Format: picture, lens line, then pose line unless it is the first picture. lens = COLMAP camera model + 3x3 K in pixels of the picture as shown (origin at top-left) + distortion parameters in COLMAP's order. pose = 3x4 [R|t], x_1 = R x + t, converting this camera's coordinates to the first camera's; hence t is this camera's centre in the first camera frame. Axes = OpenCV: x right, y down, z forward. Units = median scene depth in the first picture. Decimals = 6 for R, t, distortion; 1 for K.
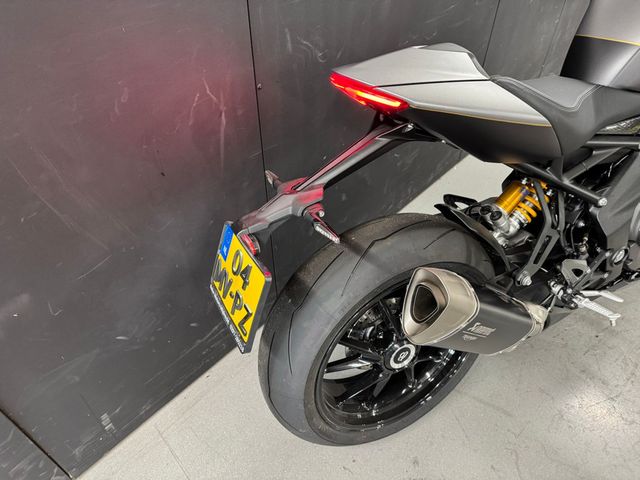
lens RADIAL K [[451.1, 0, 317.8], [0, 451.1, 239.3], [0, 0, 1]] dist [0.041500, -0.045875]
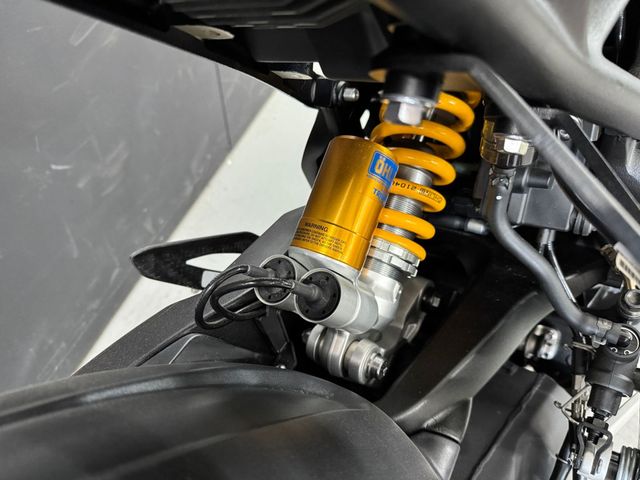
lens RADIAL K [[451.1, 0, 320.5], [0, 451.1, 240.8], [0, 0, 1]] dist [0.041500, -0.045875]
pose [[0.895394, -0.313885, 0.315827, 0.313723], [0.320370, 0.946730, 0.032636, -0.082453], [-0.309247, 0.071960, 0.948255, 0.734409]]
